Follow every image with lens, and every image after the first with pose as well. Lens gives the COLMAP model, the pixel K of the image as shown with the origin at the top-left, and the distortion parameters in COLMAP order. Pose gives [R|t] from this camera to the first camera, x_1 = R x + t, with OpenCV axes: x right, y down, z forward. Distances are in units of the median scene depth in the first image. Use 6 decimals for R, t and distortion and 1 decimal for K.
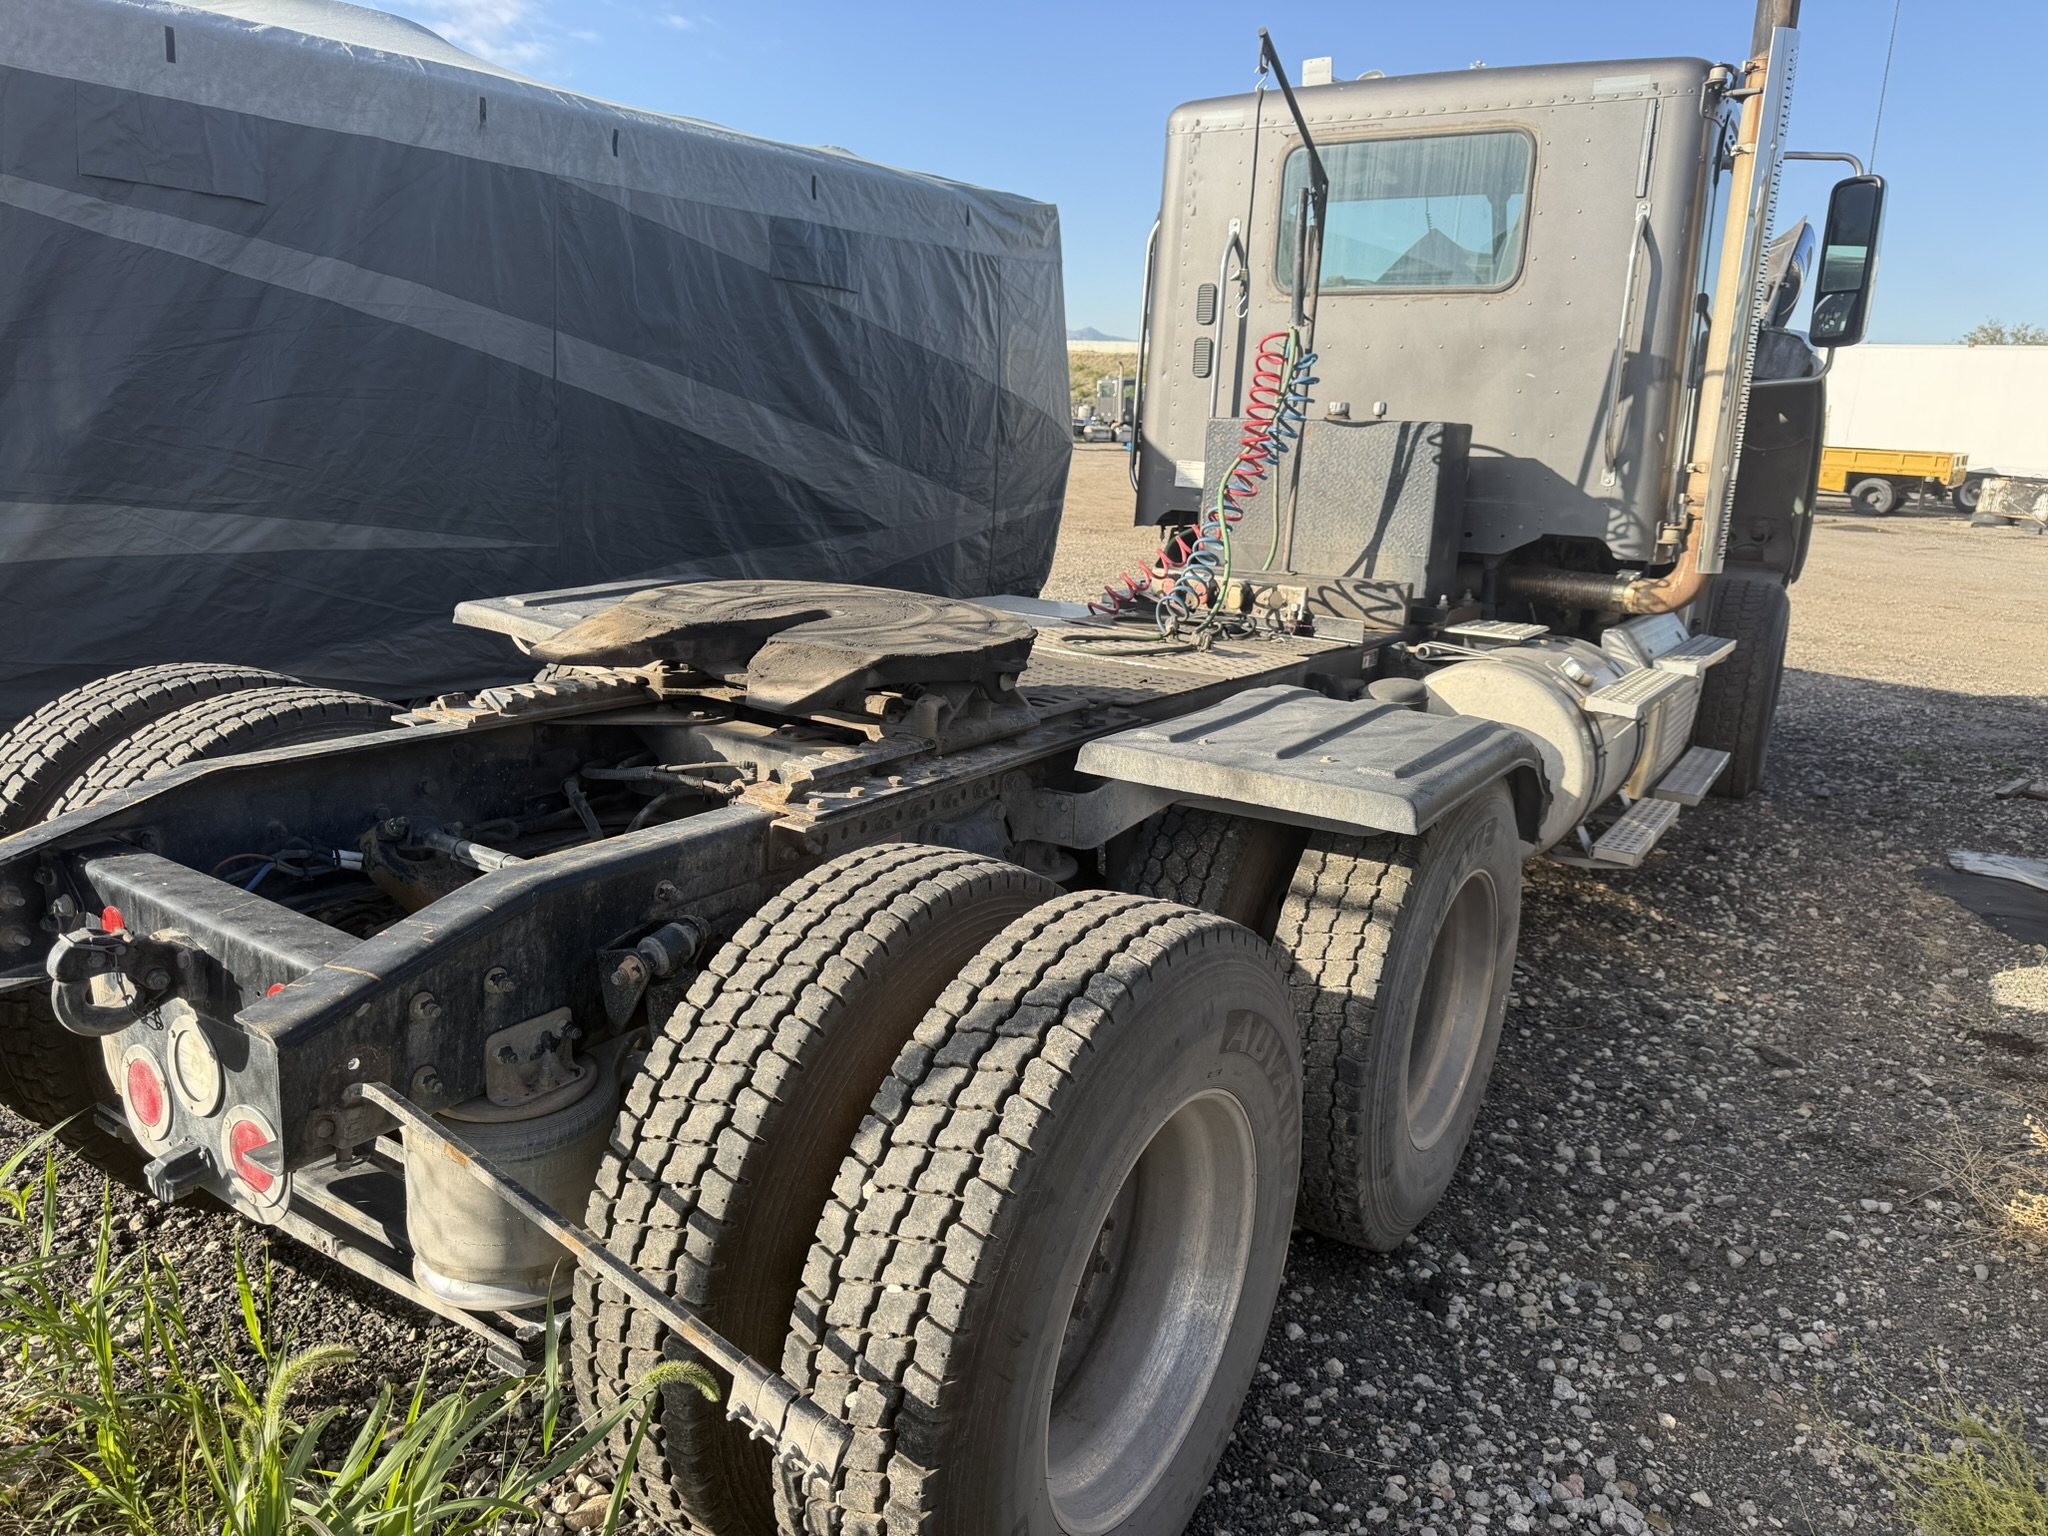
lens RADIAL K [[1465.2, 0, 1030.4], [0, 1465.2, 750.6], [0, 0, 1]] dist [0.058317, -0.070384]
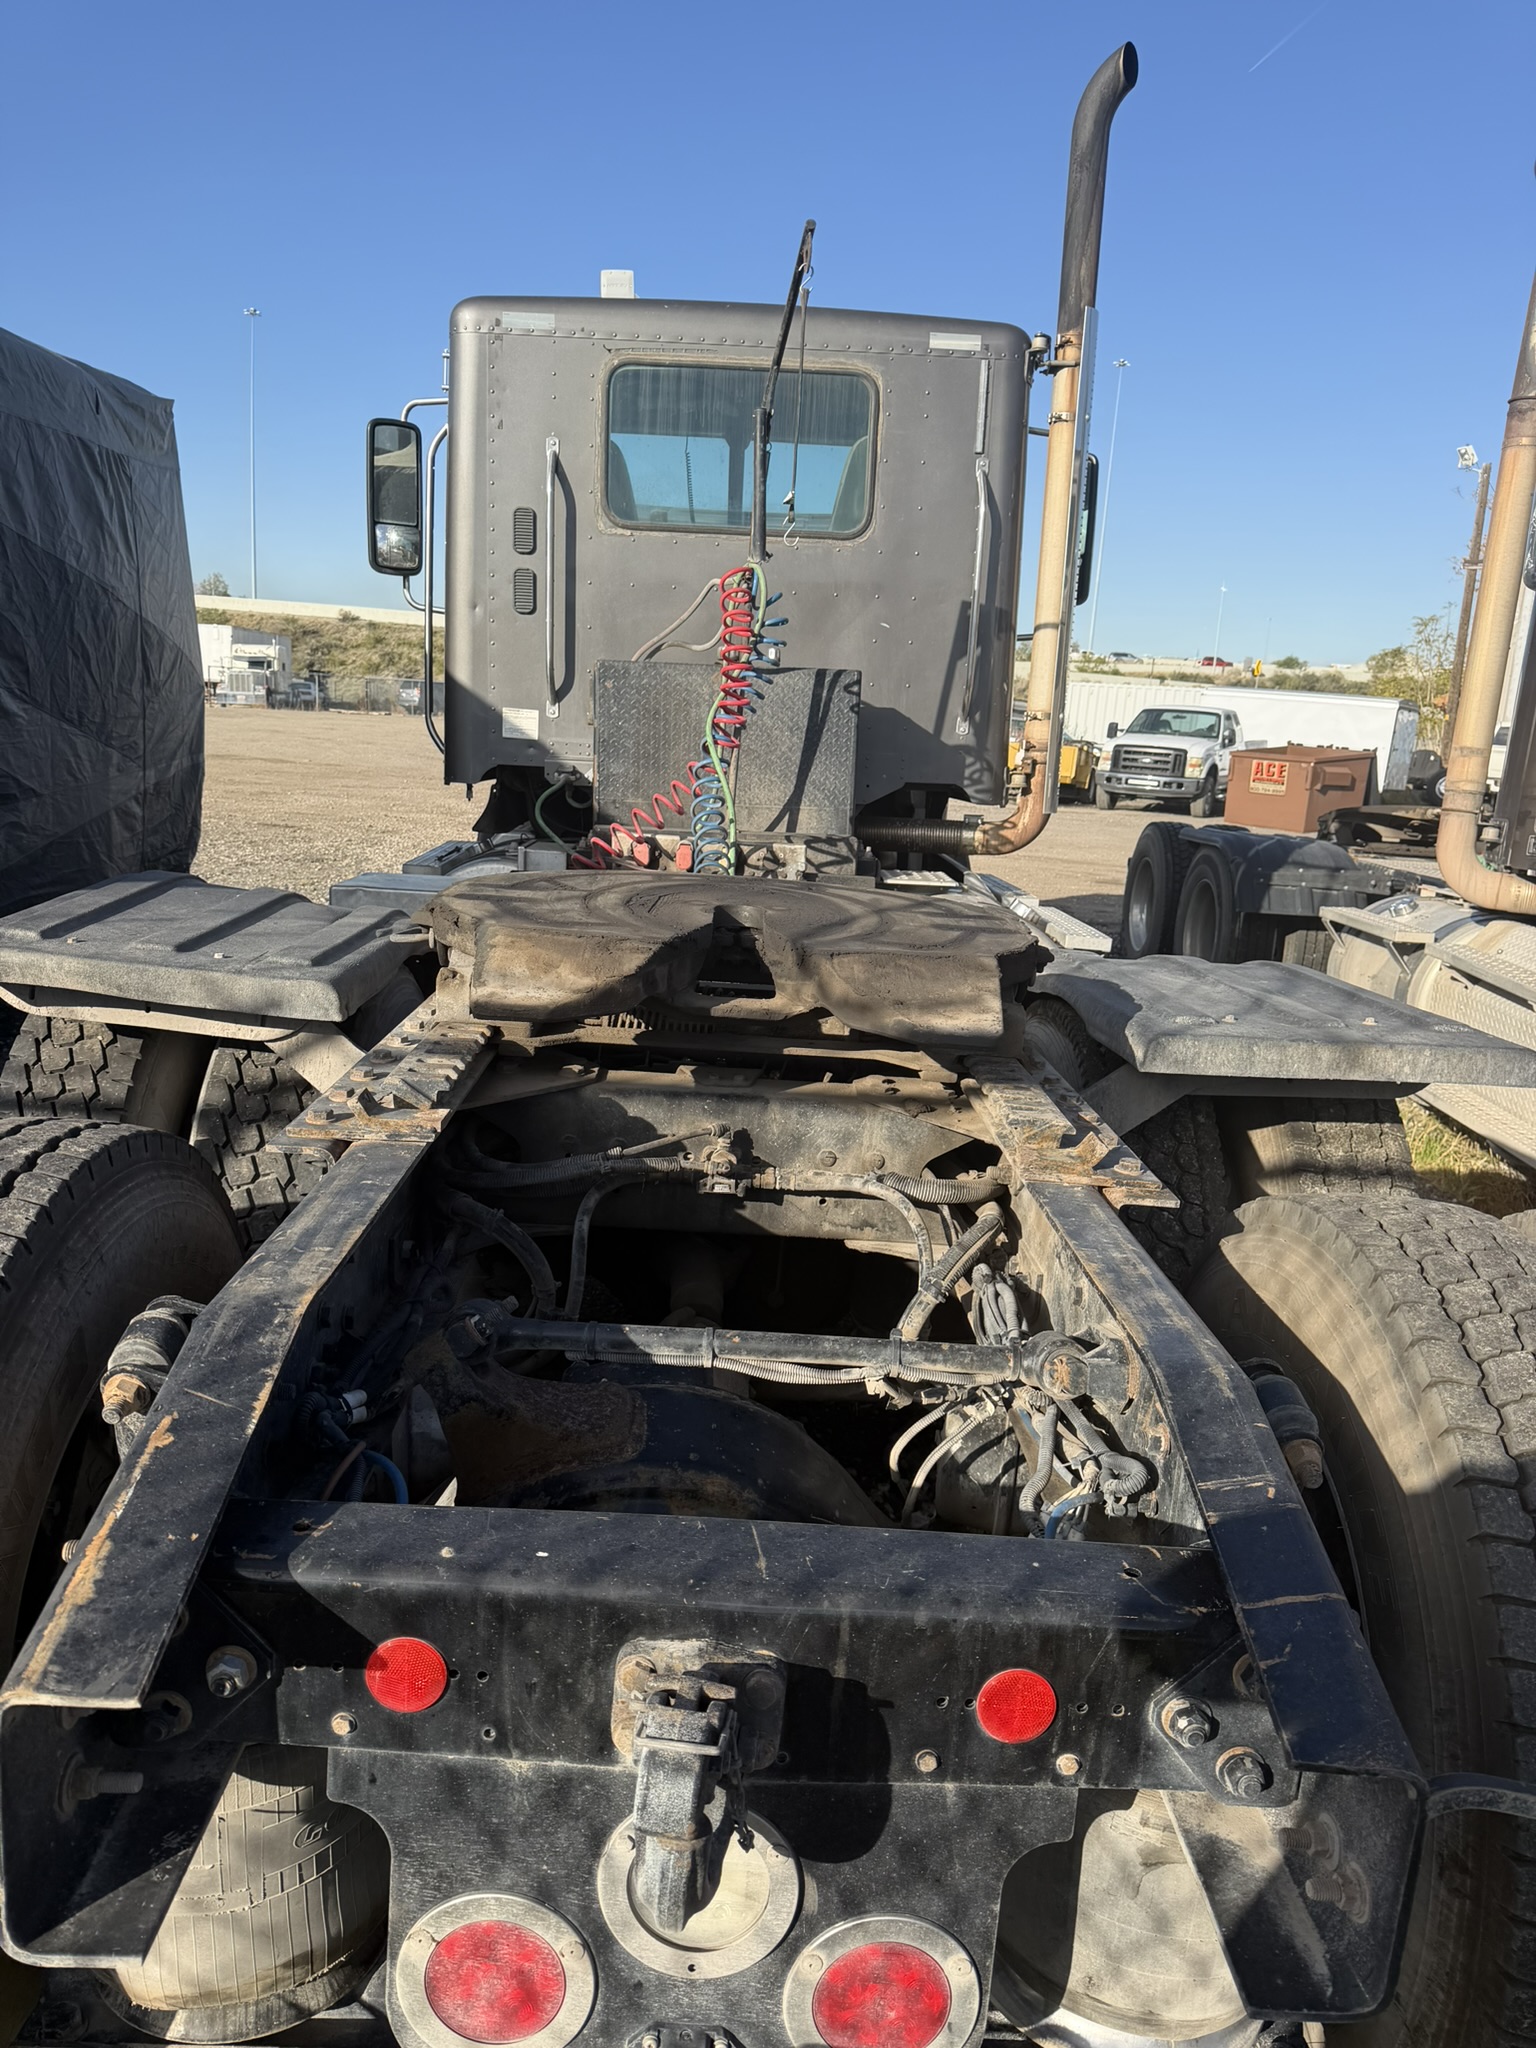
lens RADIAL K [[1455.3, 0, 766.0], [0, 1455.3, 1021.9], [0, 0, 1]] dist [0.095397, -0.174331]
pose [[0.838236, -0.116216, 0.532780, -0.432554], [0.107990, 0.993054, 0.046711, -0.057938], [-0.534507, 0.018380, 0.844964, 0.294214]]
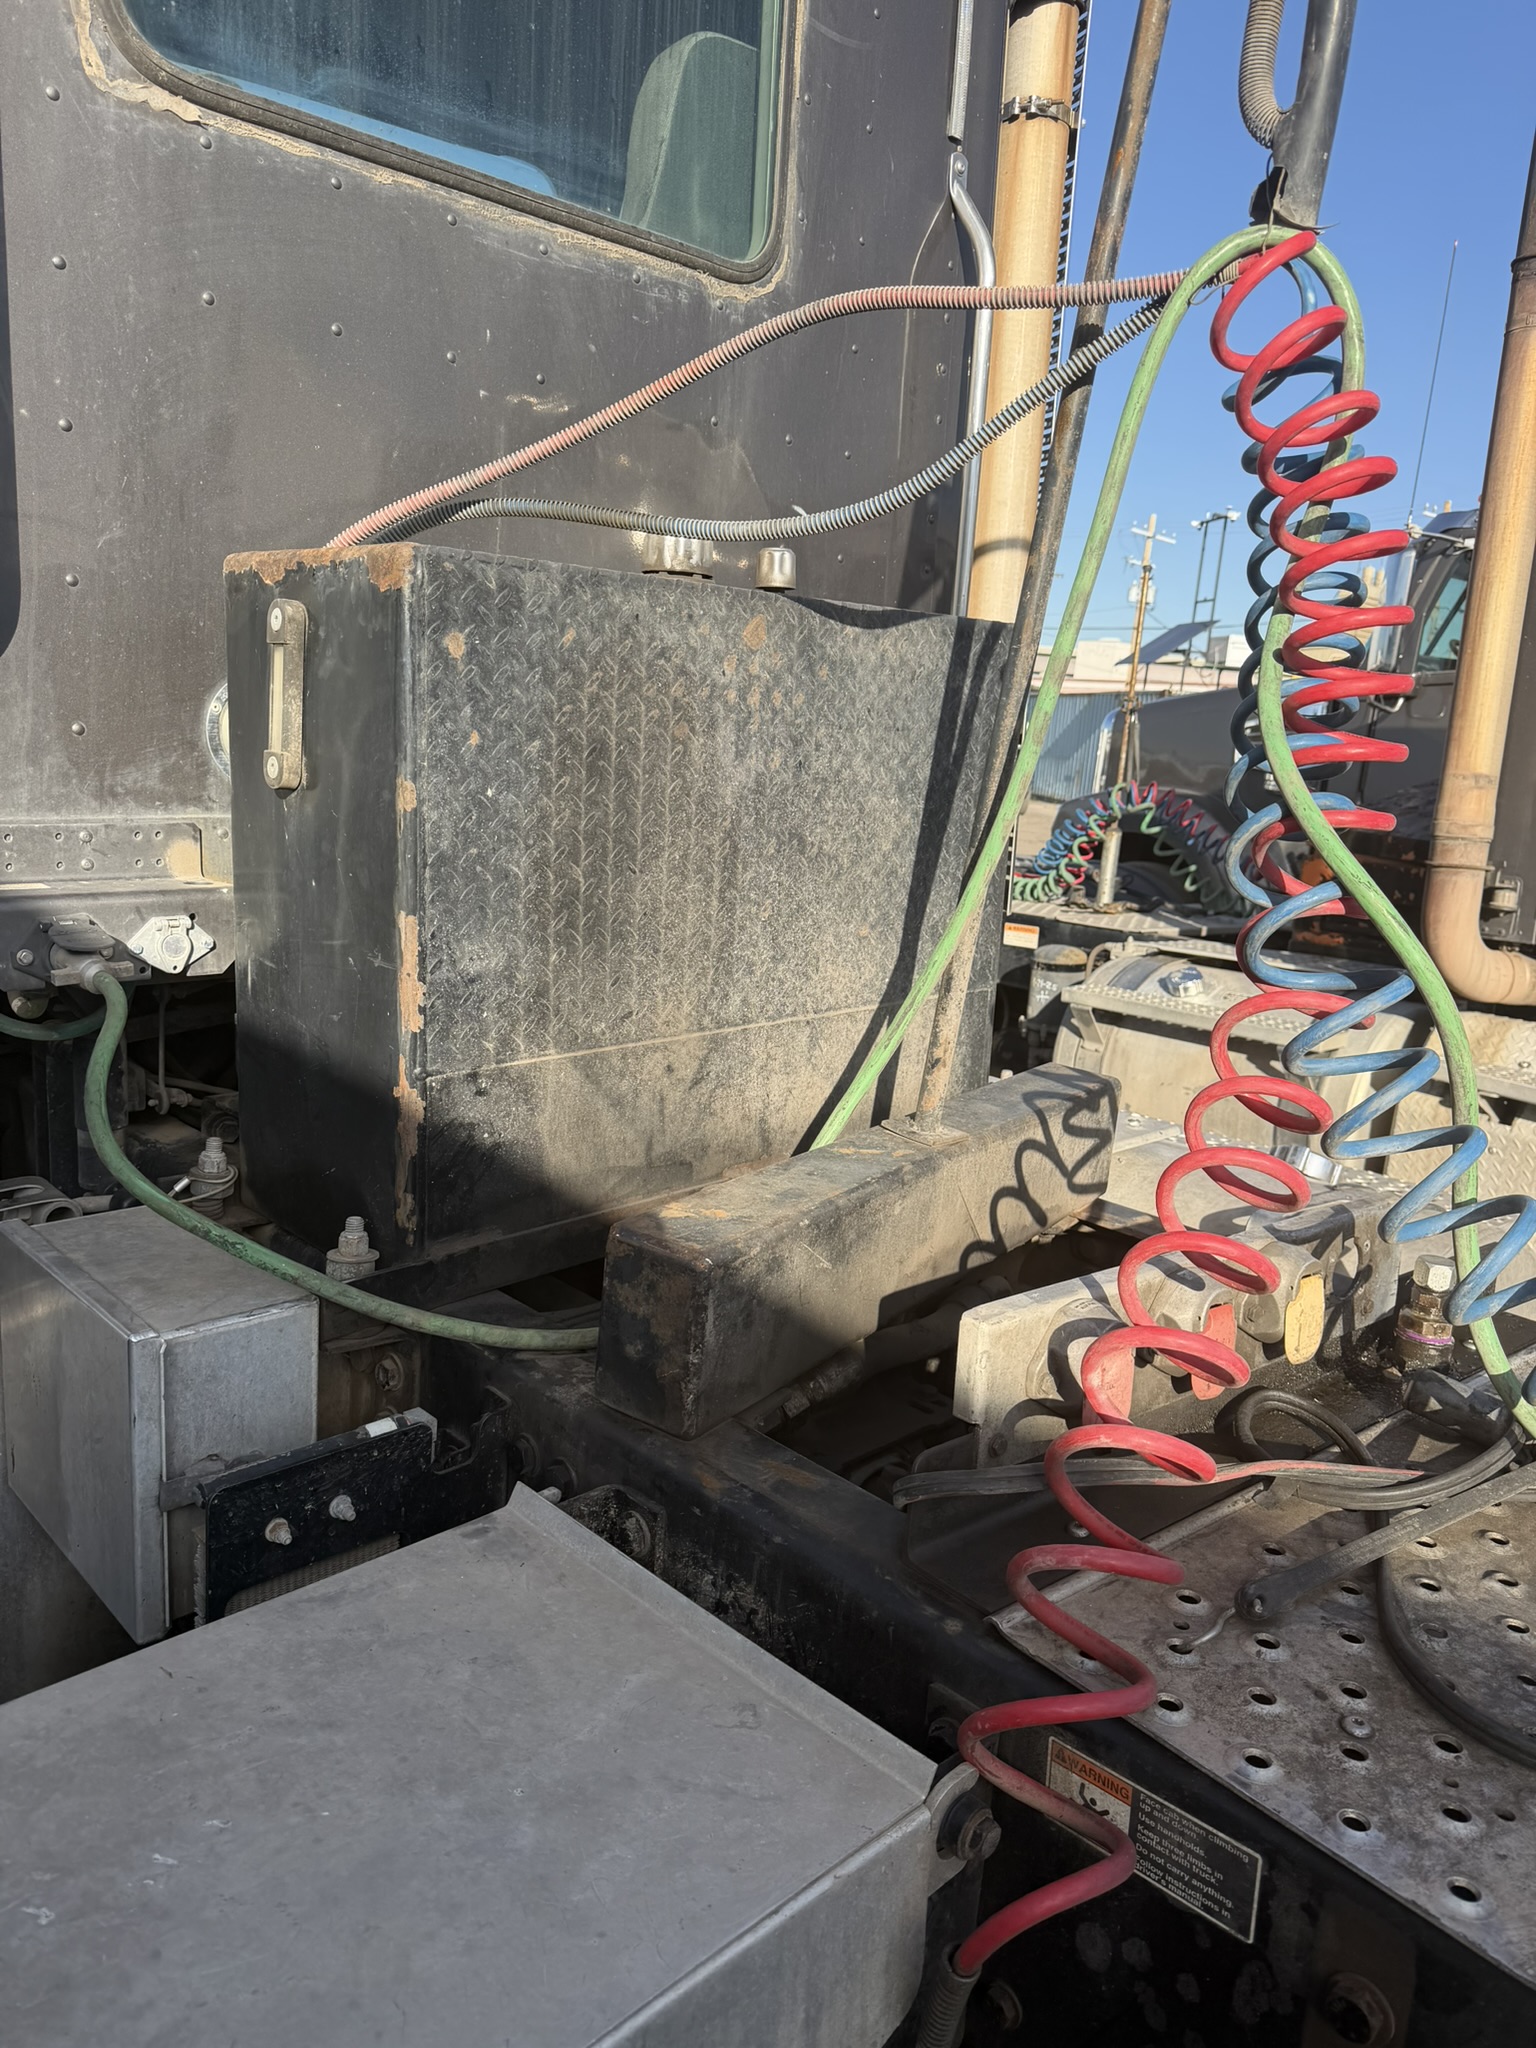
lens RADIAL K [[1448.3, 0, 779.0], [0, 1448.3, 1030.4], [0, 0, 1]] dist [0.020809, -0.040371]
pose [[0.219963, -0.234998, 0.946780, -0.137360], [0.164985, 0.965531, 0.201321, -0.284109], [-0.961455, 0.111921, 0.251152, 1.334804]]
